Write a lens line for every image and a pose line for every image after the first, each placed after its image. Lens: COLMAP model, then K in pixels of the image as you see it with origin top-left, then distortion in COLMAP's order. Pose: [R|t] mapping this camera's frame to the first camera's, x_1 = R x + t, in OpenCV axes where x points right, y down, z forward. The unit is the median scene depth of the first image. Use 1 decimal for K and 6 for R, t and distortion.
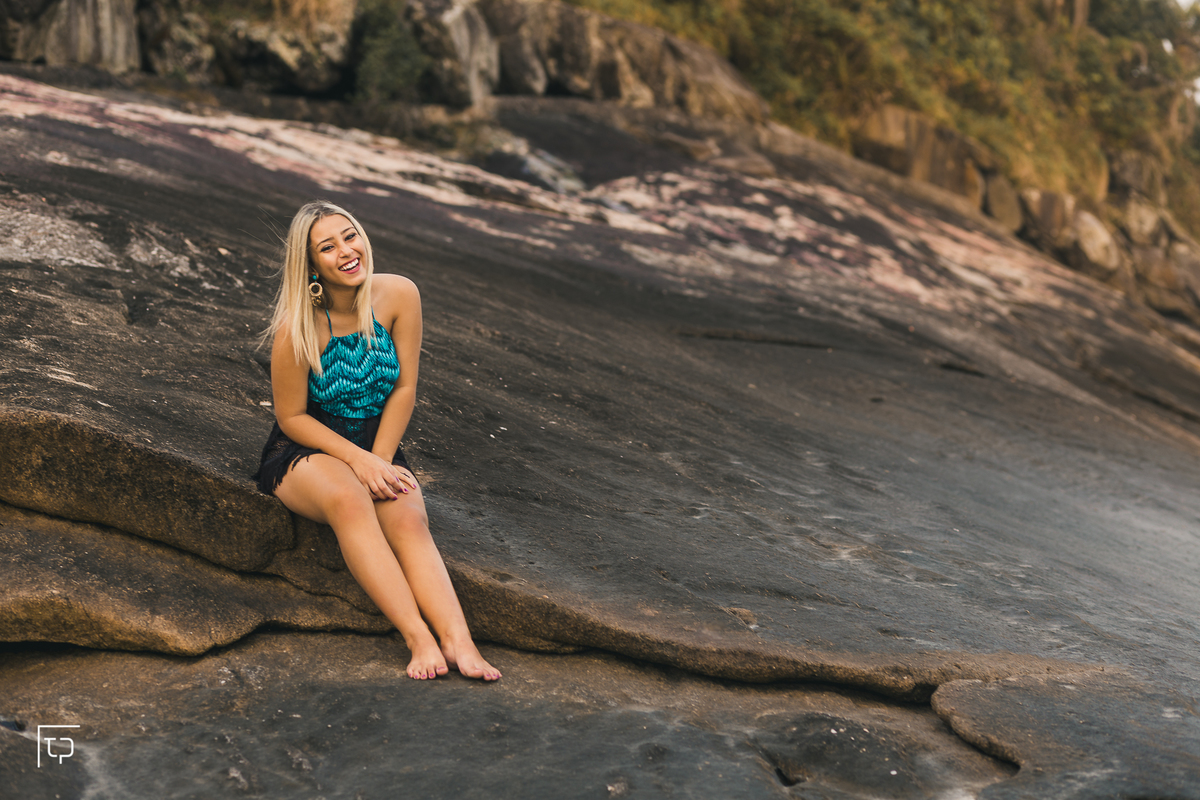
lens RADIAL K [[2957.2, 0, 600.0], [0, 2957.2, 400.0], [0, 0, 1]] dist [0.080279, -0.708151]
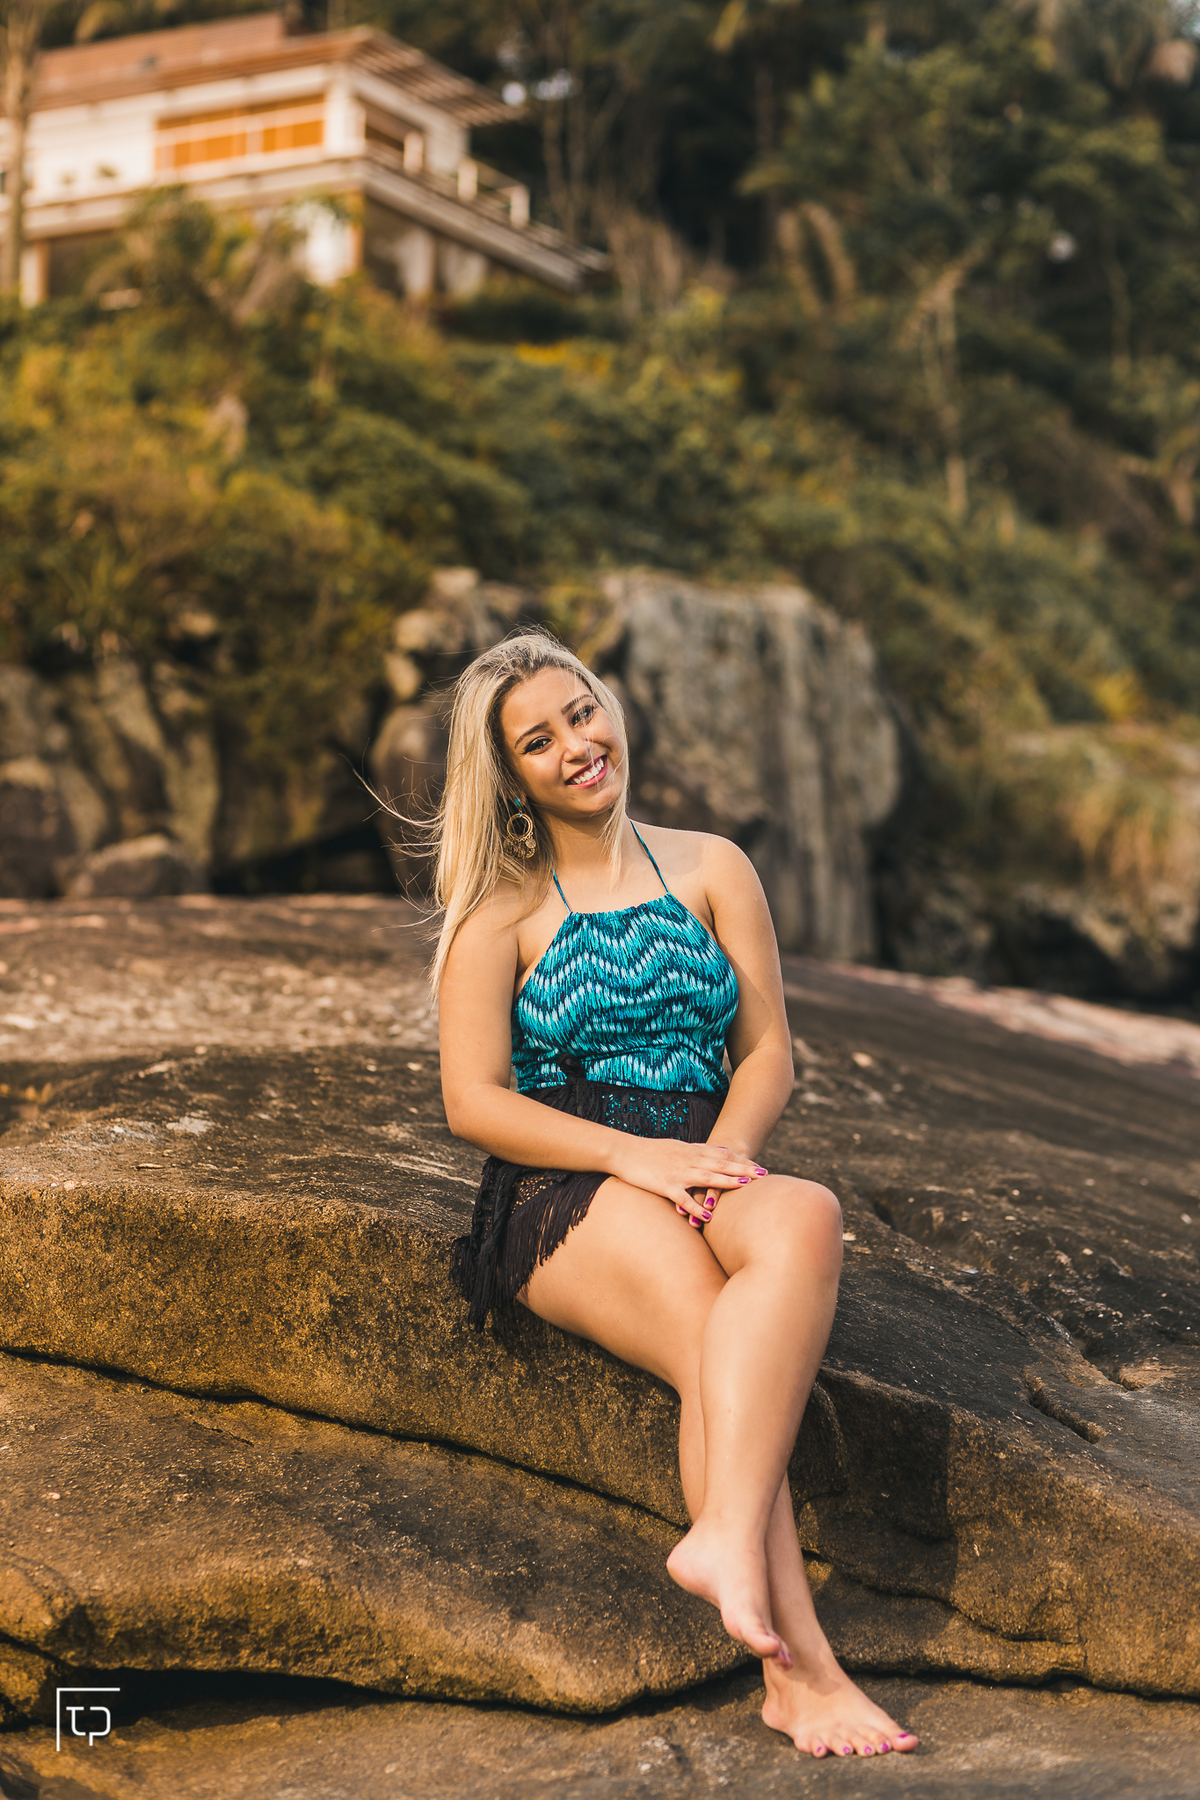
lens RADIAL K [[4435.8, 0, 600.0], [0, 4435.8, 900.0], [0, 0, 1]] dist [0.080279, -0.708151]
pose [[0.974705, -0.016812, -0.222863, 0.013597], [-0.014094, 0.990558, -0.136367, 0.054500], [0.223051, 0.136058, 0.965265, 0.327387]]
